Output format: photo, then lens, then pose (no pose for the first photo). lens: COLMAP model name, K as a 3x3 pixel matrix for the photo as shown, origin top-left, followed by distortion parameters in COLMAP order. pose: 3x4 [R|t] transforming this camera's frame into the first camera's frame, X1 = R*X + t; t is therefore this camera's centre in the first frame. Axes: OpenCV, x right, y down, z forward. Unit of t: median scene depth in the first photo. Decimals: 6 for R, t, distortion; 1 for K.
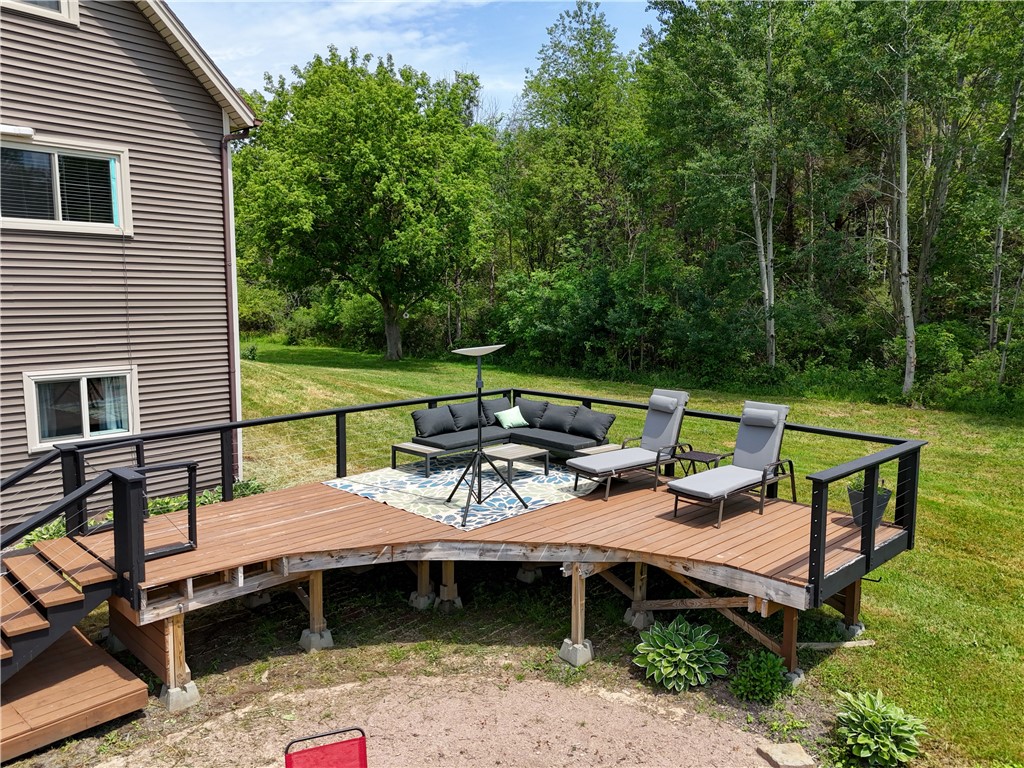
lens RADIAL K [[752.6, 0, 519.5], [0, 752.6, 381.2], [0, 0, 1]] dist [0.078826, -0.087456]
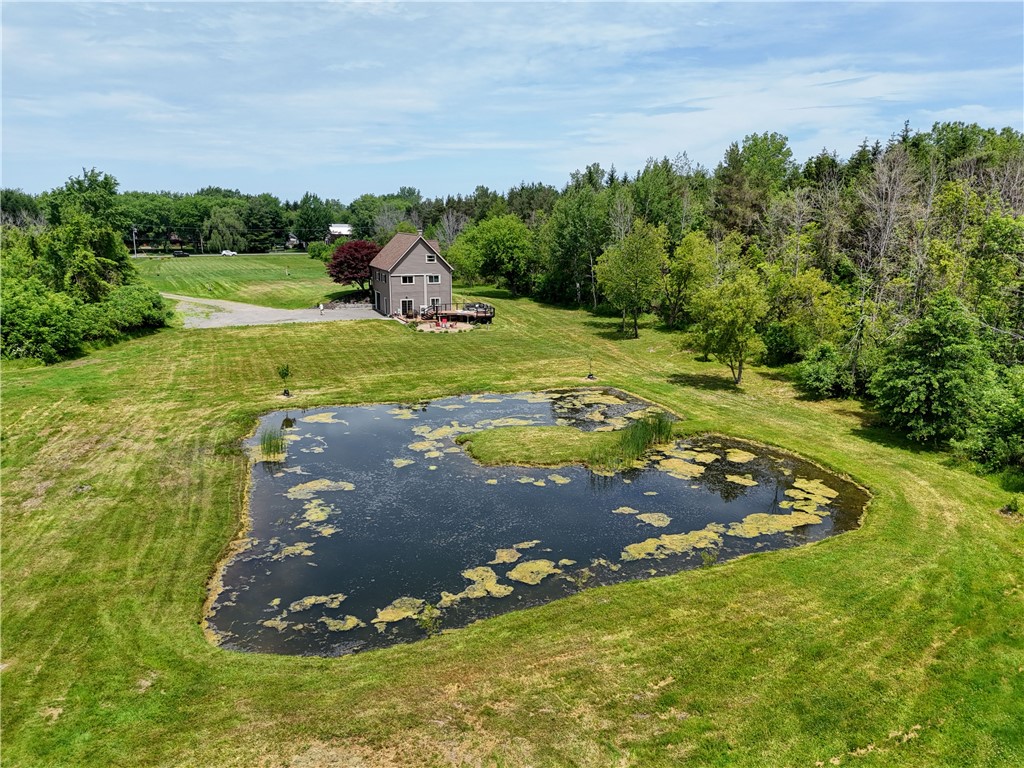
lens RADIAL K [[752.6, 0, 519.5], [0, 752.6, 381.2], [0, 0, 1]] dist [0.078826, -0.087456]
pose [[0.910595, 0.091873, -0.402958, 1.842515], [-0.051079, 0.992522, 0.110865, -0.034269], [0.410130, -0.080371, 0.908479, -3.105376]]
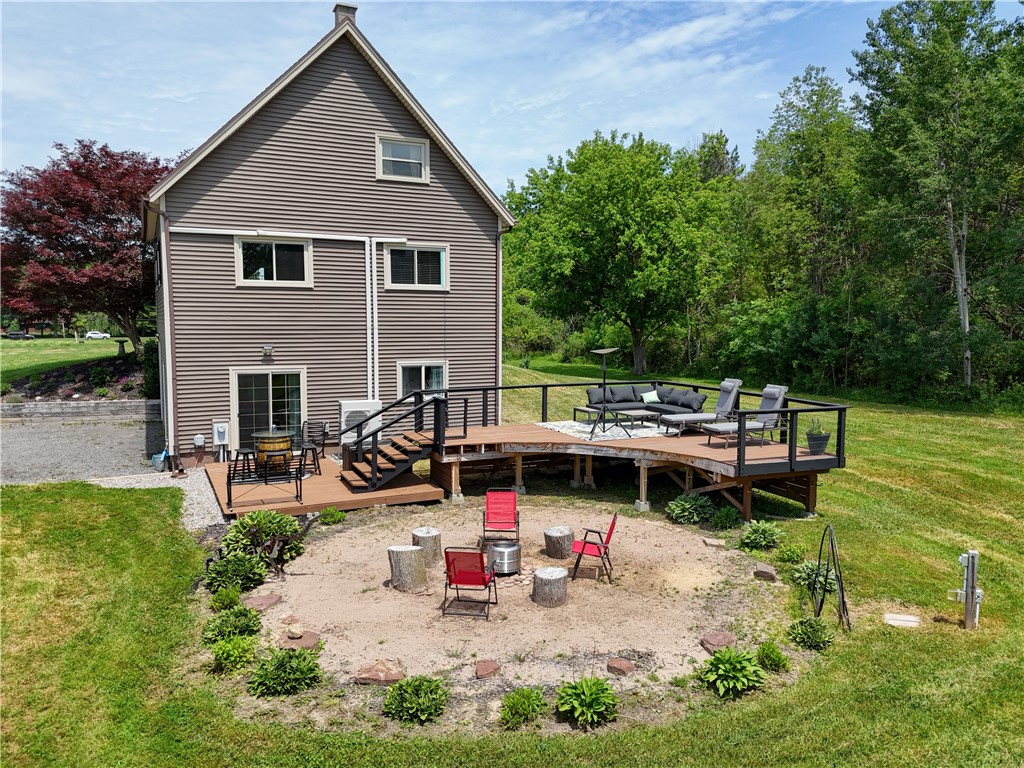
lens RADIAL K [[752.6, 0, 519.5], [0, 752.6, 381.2], [0, 0, 1]] dist [0.078826, -0.087456]
pose [[0.927641, 0.028115, -0.372413, 0.152879], [-0.040846, 0.998818, -0.026338, 0.031596], [0.371232, 0.039644, 0.927693, -0.282253]]
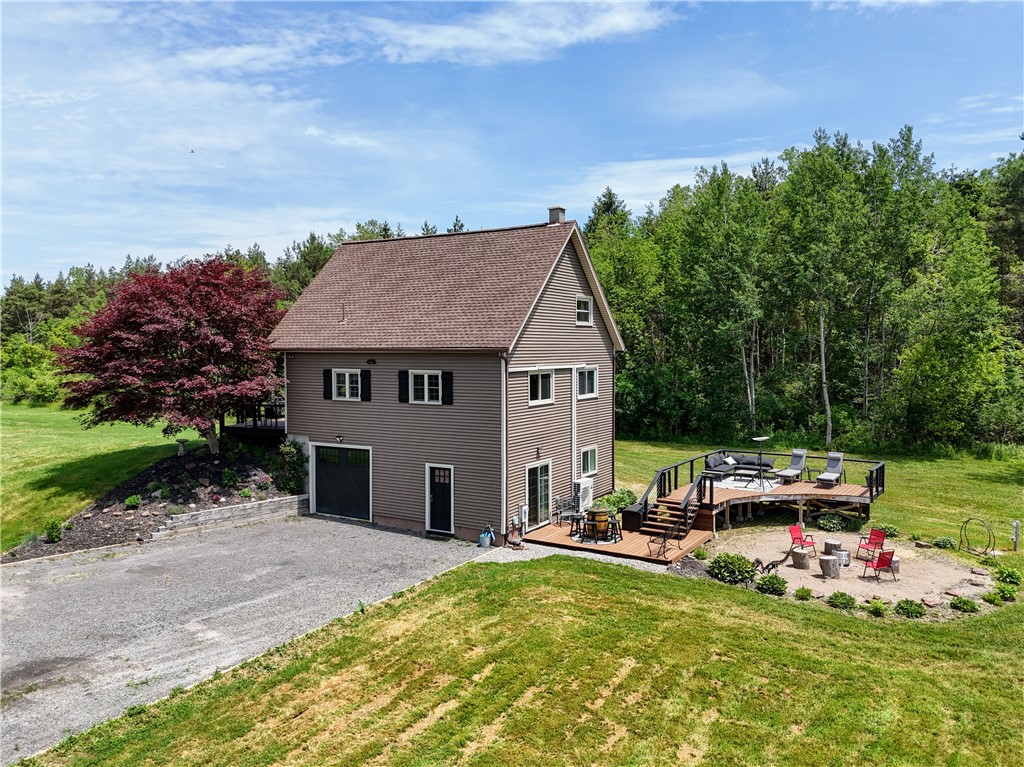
lens RADIAL K [[752.6, 0, 519.5], [0, 752.6, 380.7], [0, 0, 1]] dist [0.078826, -0.087456]
pose [[0.983964, -0.014799, 0.177754, -0.550685], [0.027513, 0.997218, -0.069275, -0.031876], [-0.176235, 0.073055, 0.981633, -0.689572]]
